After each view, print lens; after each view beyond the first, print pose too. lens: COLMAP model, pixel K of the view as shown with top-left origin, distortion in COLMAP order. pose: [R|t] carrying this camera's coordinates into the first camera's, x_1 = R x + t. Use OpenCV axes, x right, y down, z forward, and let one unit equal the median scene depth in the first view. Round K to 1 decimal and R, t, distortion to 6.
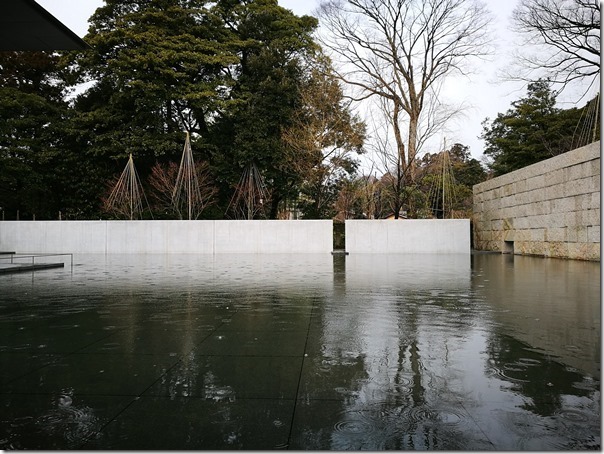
lens RADIAL K [[464.4, 0, 299.7], [0, 464.4, 227.2], [0, 0, 1]] dist [0.013154, 0.015022]
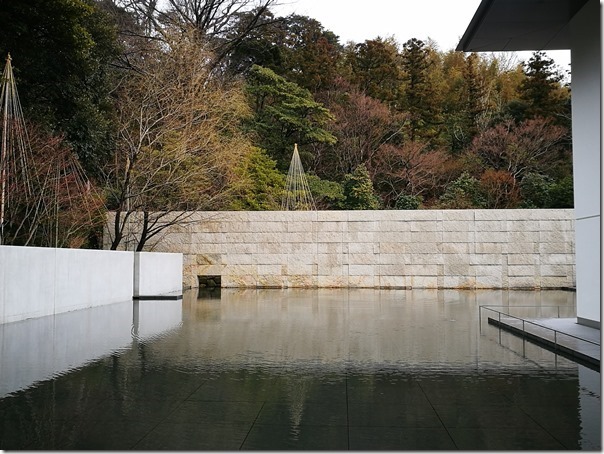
lens RADIAL K [[575.7, 0, 302.6], [0, 575.7, 220.5], [0, 0, 1]] dist [-0.027741, 0.000000]
pose [[-0.001314, 0.068035, 0.997682, -0.802903], [-0.022711, 0.997424, -0.068047, -0.009542], [-0.999741, -0.022748, 0.000235, 0.738077]]
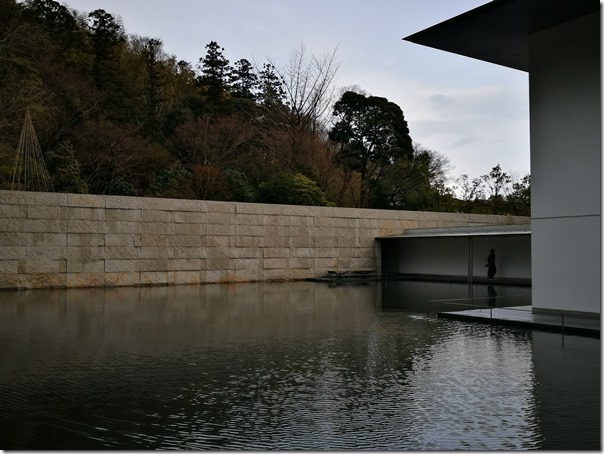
lens RADIAL K [[575.7, 0, 299.9], [0, 575.7, 229.7], [0, 0, 1]] dist [-0.027741, 0.000000]
pose [[-0.623493, 0.030507, 0.781233, -0.606892], [-0.015407, 0.998565, -0.051290, -0.007299], [-0.781677, -0.044016, -0.622128, 1.003789]]
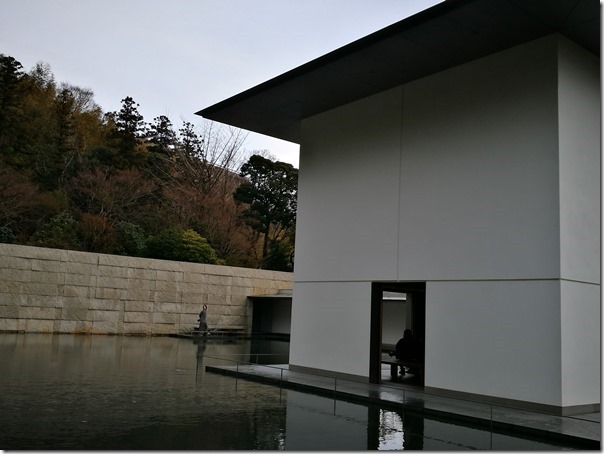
lens RADIAL K [[575.7, 0, 294.5], [0, 575.7, 221.6], [0, 0, 1]] dist [-0.027741, 0.000000]
pose [[-0.701578, 0.078775, 0.708225, -0.735878], [-0.062148, 0.983320, -0.170938, -0.008951], [-0.709878, -0.163941, -0.684980, 0.916475]]
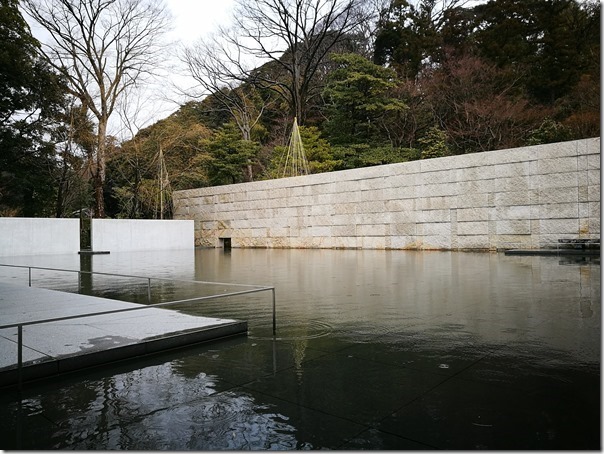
lens RADIAL K [[464.4, 0, 302.8], [0, 464.4, 231.0], [0, 0, 1]] dist [0.013154, 0.015022]
pose [[0.599816, -0.002027, 0.800135, -0.426605], [-0.002315, 0.999988, 0.004269, 0.004561], [-0.800135, -0.004413, 0.599804, 0.045580]]
